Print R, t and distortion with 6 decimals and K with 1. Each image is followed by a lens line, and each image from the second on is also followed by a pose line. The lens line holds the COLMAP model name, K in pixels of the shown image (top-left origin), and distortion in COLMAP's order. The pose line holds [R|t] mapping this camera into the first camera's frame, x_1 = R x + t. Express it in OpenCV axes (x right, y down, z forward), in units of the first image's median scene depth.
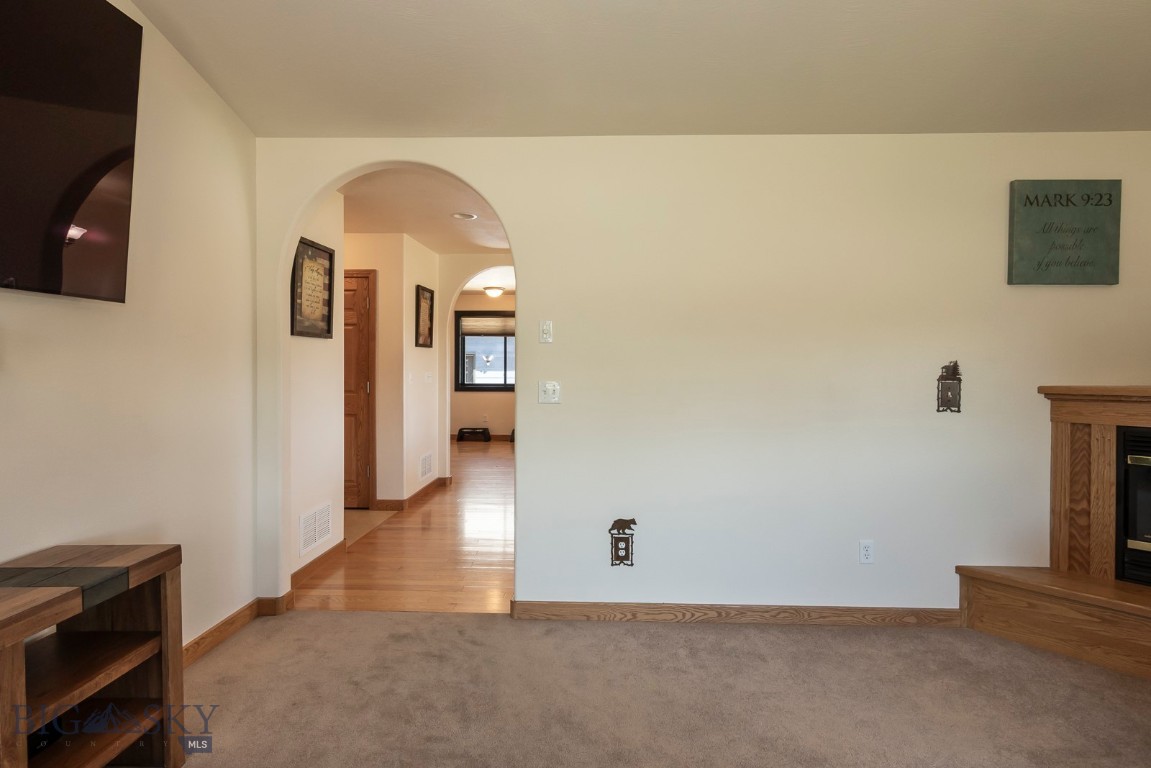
lens RADIAL K [[604.3, 0, 575.5], [0, 604.3, 384.0], [0, 0, 1]] dist [0.000715, 0.000265]
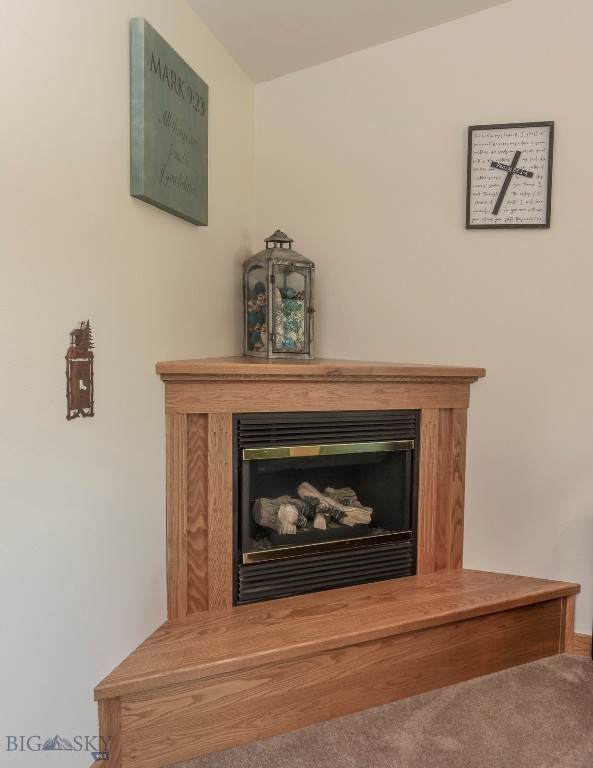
lens RADIAL K [[630.2, 0, 297.6], [0, 630.2, 398.3], [0, 0, 1]] dist [-0.002546, -0.000599]
pose [[0.227401, -0.086640, 0.969939, 0.132963], [-0.010287, 0.995765, 0.091359, -0.023362], [-0.973747, -0.030753, 0.225547, 0.713391]]
